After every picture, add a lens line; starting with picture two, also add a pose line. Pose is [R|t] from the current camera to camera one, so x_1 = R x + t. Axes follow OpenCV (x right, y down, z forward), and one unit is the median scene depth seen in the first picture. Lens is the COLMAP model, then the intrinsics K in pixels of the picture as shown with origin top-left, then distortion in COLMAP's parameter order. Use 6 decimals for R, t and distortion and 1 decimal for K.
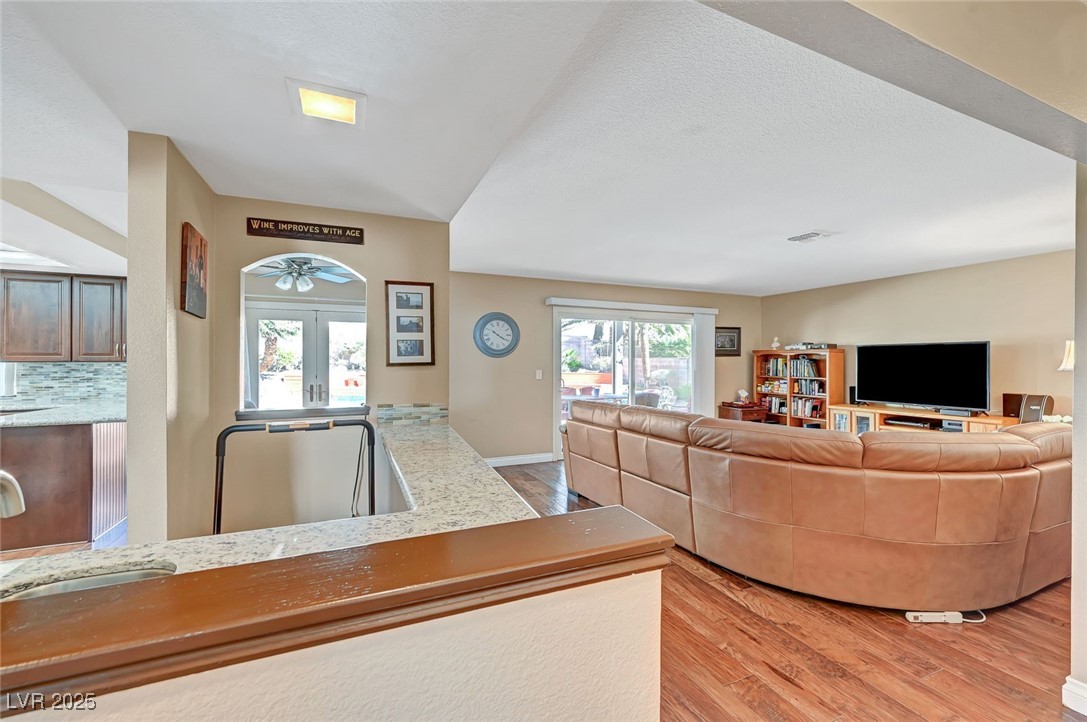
lens RADIAL K [[411.5, 0, 523.4], [0, 411.5, 361.7], [0, 0, 1]] dist [0.002218, 0.000284]
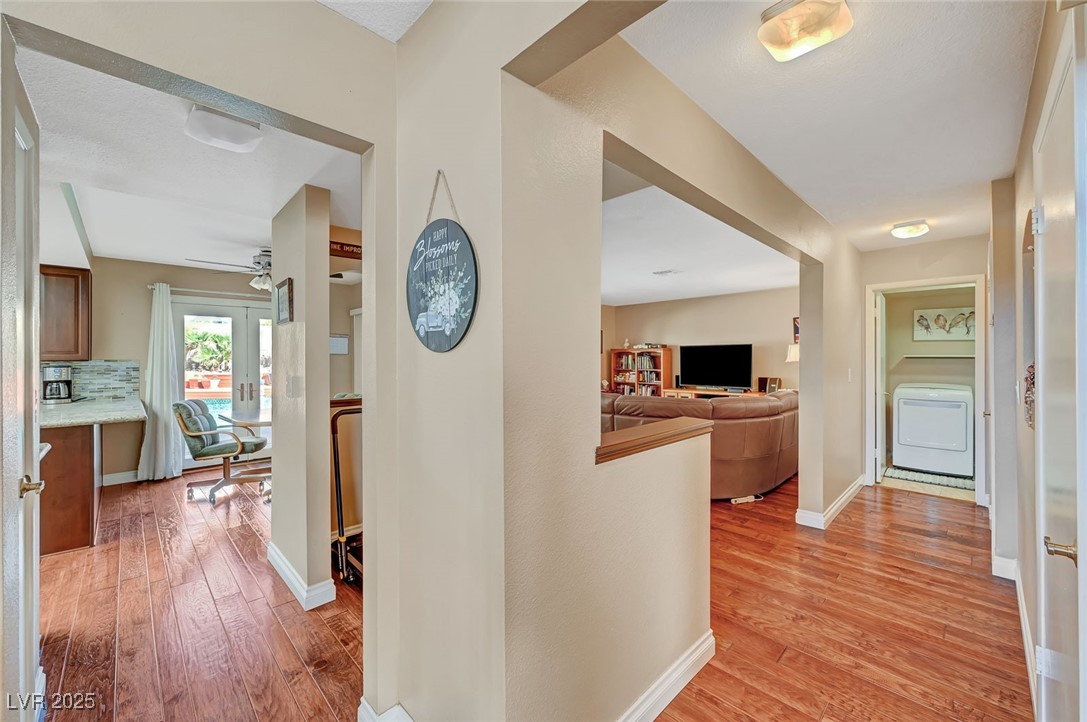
lens RADIAL K [[411.5, 0, 523.4], [0, 411.5, 361.7], [0, 0, 1]] dist [0.002218, 0.000284]
pose [[0.933183, -0.007387, 0.359325, -0.226232], [0.004607, 0.999952, 0.008592, -0.000486], [-0.359372, -0.006363, 0.933173, -0.137037]]
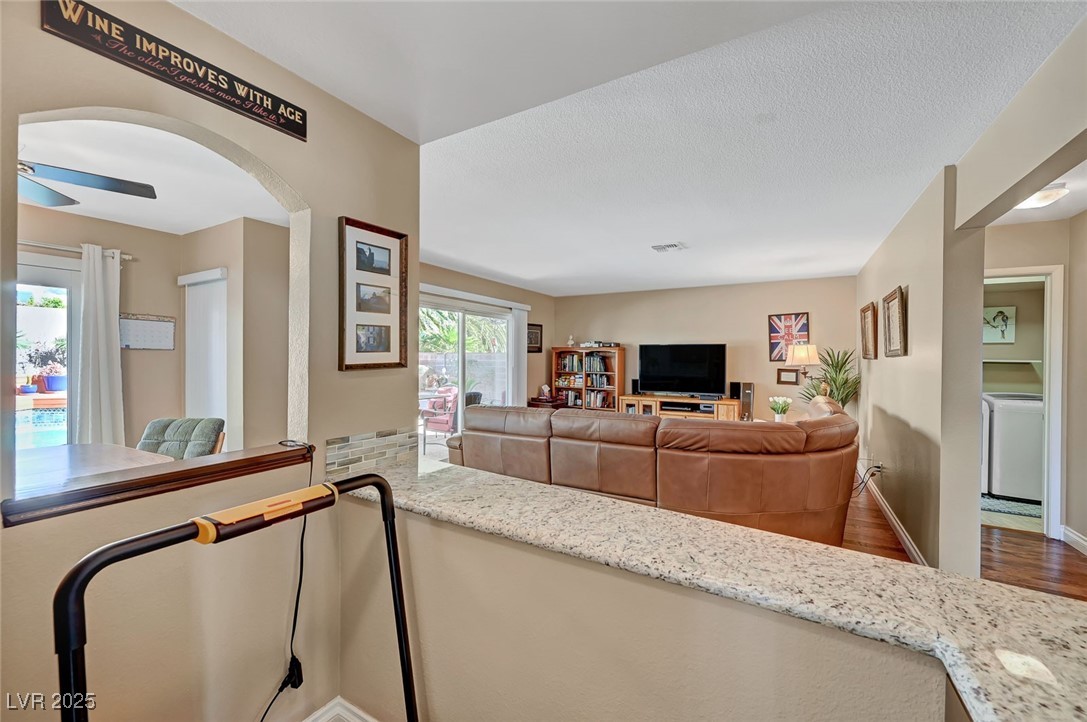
lens RADIAL K [[440.7, 0, 516.5], [0, 440.7, 358.9], [0, 0, 1]] dist [0.000199, 0.000157]
pose [[0.822740, 0.001052, 0.568416, -0.234416], [-0.004930, 0.999974, 0.005286, -0.004494], [-0.568396, -0.007151, 0.822724, 0.181261]]
